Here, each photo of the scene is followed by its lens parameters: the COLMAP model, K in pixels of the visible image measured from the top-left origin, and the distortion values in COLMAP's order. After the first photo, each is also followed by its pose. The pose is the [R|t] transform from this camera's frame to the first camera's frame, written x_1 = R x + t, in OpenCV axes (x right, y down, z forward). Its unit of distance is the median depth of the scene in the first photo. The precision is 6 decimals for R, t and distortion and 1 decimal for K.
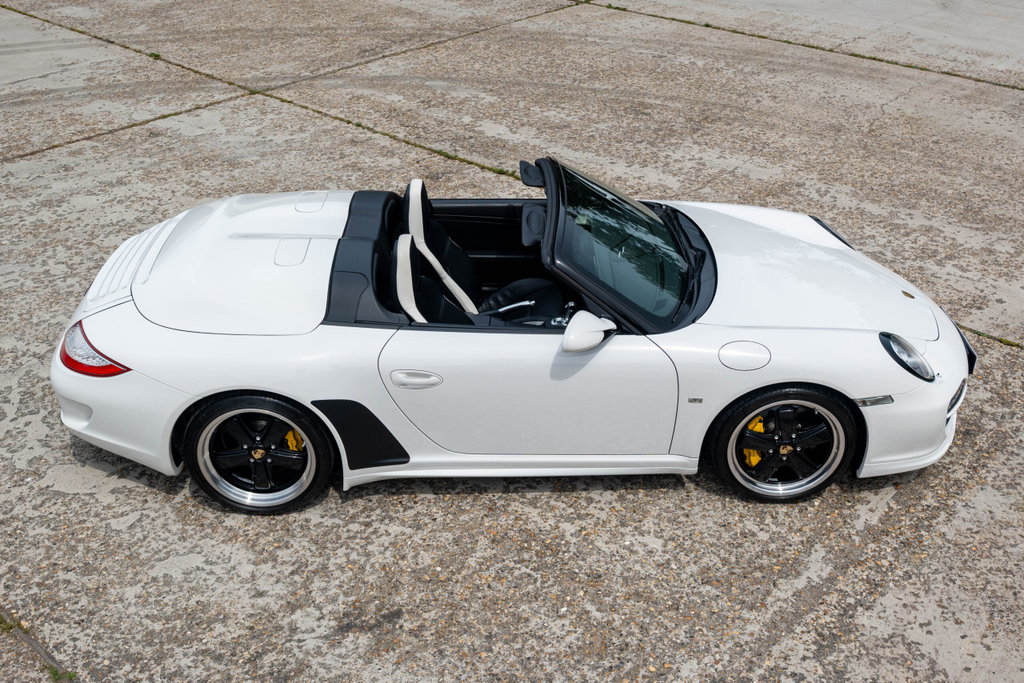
lens RADIAL K [[1110.0, 0, 512.0], [0, 1110.0, 341.5], [0, 0, 1]] dist [-0.000432, -0.011321]
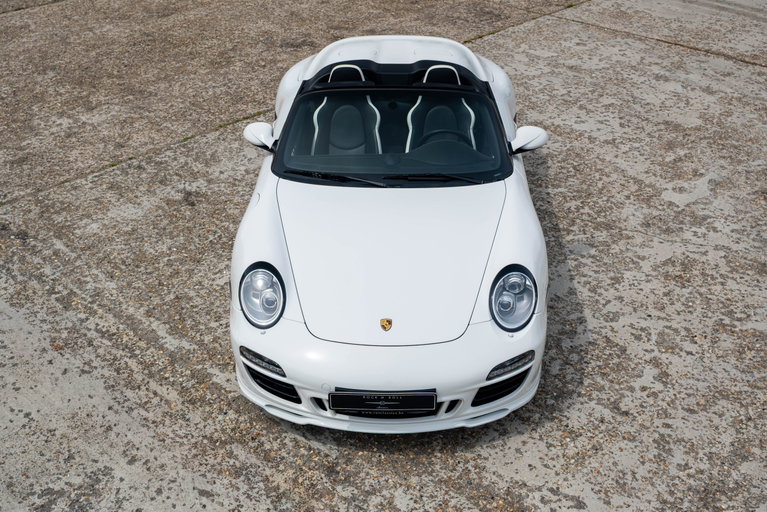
lens RADIAL K [[894.7, 0, 383.5], [0, 894.7, 256.0], [0, 0, 1]] dist [-0.003034, -0.002654]
pose [[-0.030750, 0.512293, -0.858260, 1.198930], [-0.506885, 0.732068, 0.455130, -0.531033], [0.861465, 0.449035, 0.237163, 0.930249]]
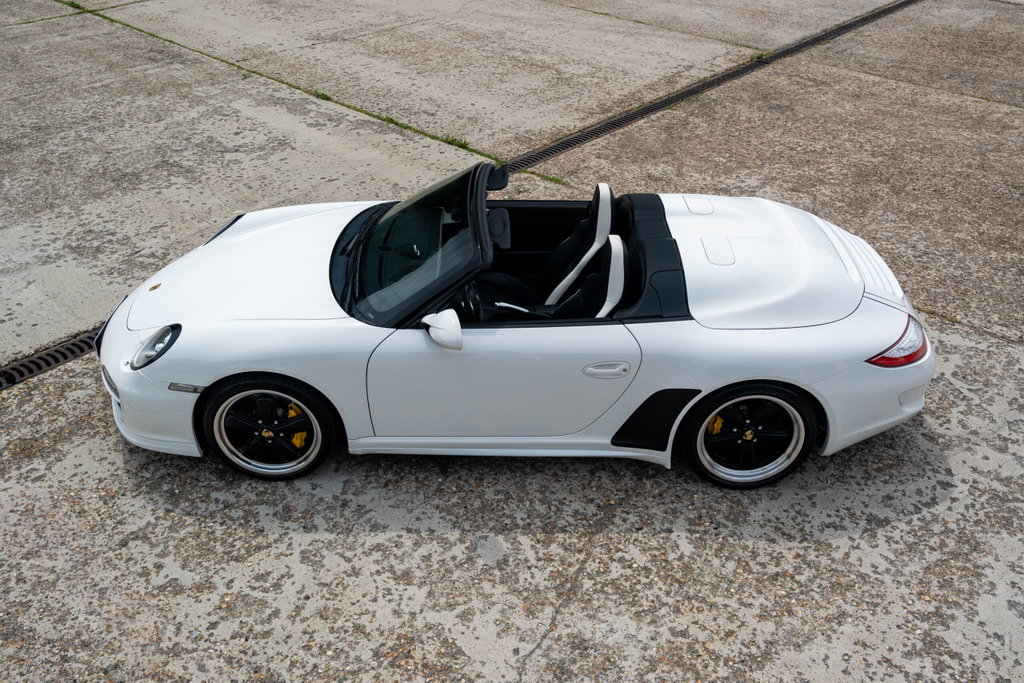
lens RADIAL K [[938.4, 0, 512.0], [0, 938.4, 341.5], [0, 0, 1]] dist [-0.004037, -0.005770]
pose [[-0.999917, -0.009088, -0.009166, 0.014983], [-0.012297, 0.454693, 0.890563, -1.007717], [-0.003926, 0.890602, -0.454767, 1.745074]]
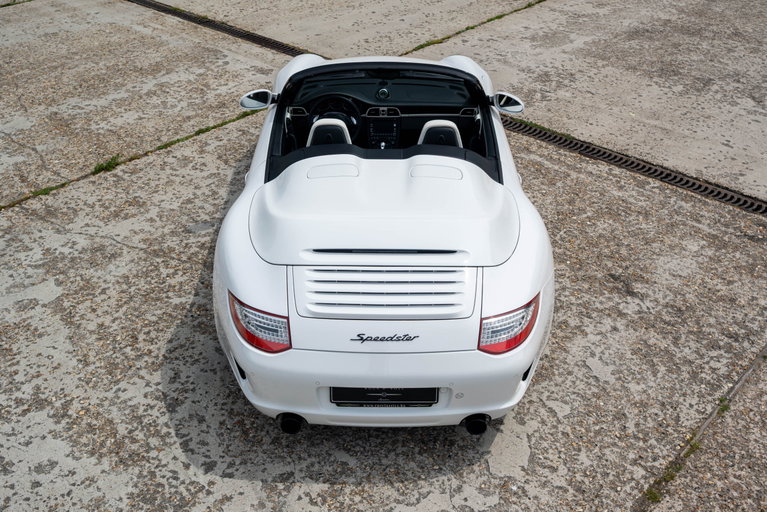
lens RADIAL K [[834.7, 0, 383.5], [0, 834.7, 256.0], [0, 0, 1]] dist [-0.012230, -0.003101]
pose [[0.001753, -0.546120, 0.837705, -1.096627], [0.503179, 0.724412, 0.471208, -0.516674], [-0.864180, 0.420690, 0.276066, 0.912620]]
